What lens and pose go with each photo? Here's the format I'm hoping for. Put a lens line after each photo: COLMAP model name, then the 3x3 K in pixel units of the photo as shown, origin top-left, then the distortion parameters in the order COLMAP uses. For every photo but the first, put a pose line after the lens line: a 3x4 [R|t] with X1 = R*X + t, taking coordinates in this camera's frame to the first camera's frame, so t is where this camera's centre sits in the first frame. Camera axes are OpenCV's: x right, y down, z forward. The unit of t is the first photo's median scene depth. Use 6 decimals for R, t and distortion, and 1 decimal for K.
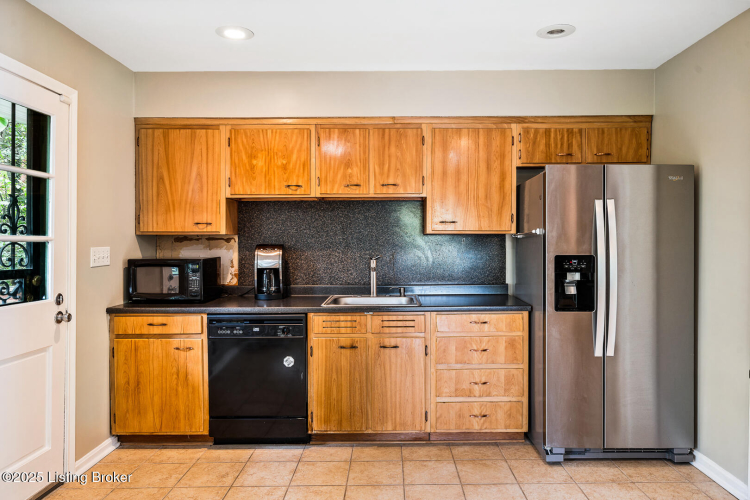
lens RADIAL K [[521.1, 0, 396.1], [0, 521.1, 248.8], [0, 0, 1]] dist [0.004237, 0.002500]
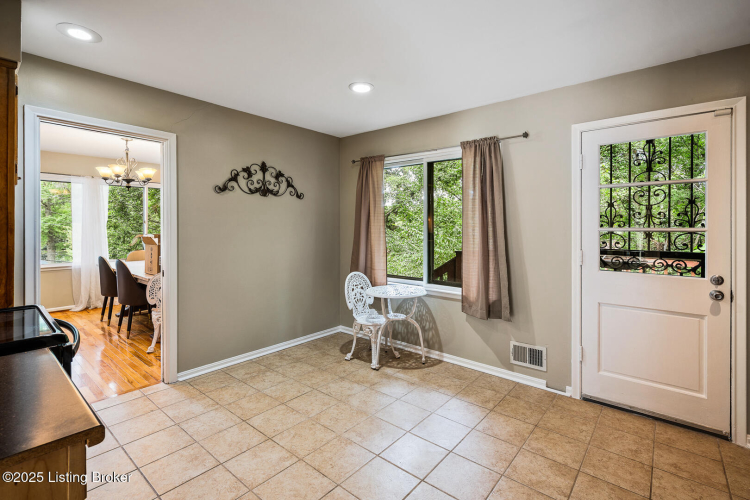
lens RADIAL K [[347.5, 0, 376.3], [0, 347.5, 227.5], [0, 0, 1]] dist [-0.000569, 0.000141]
pose [[-0.650701, -0.004388, -0.759322, 0.390253], [-0.011929, 0.999919, 0.004444, -0.015301], [0.759241, 0.011949, -0.650700, 0.767150]]
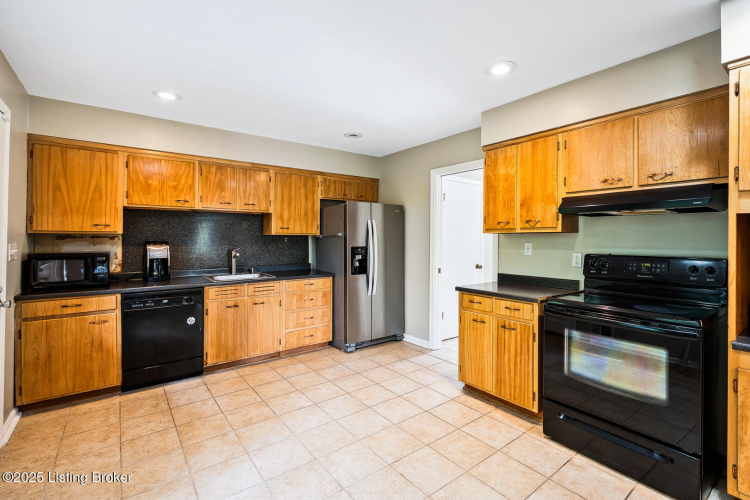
lens RADIAL K [[338.9, 0, 379.5], [0, 338.9, 240.1], [0, 0, 1]] dist [-0.000883, 0.000322]
pose [[0.798696, 0.000701, 0.601735, -0.350514], [0.005182, 0.999954, -0.008043, -0.001331], [-0.601713, 0.009542, 0.798656, -0.086807]]
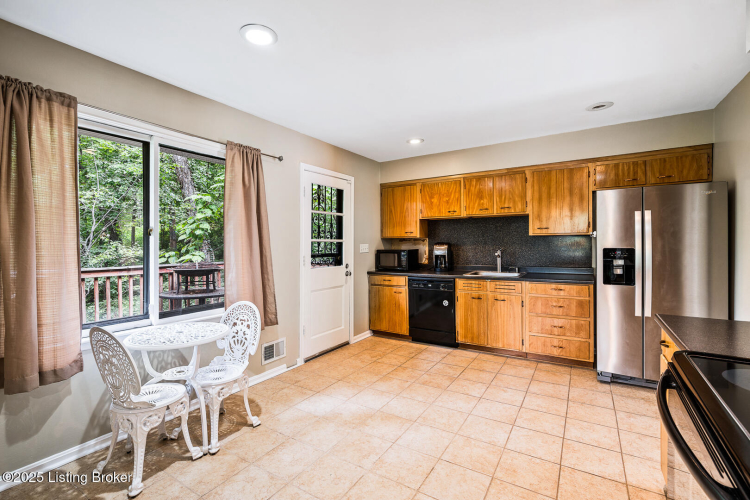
lens RADIAL K [[339.1, 0, 378.5], [0, 339.1, 245.3], [0, 0, 1]] dist [-0.008784, 0.000074]
pose [[0.846185, -0.001822, -0.532886, 0.248876], [0.000425, 0.999996, -0.002744, 0.005682], [0.532888, 0.002096, 0.846183, -0.192036]]
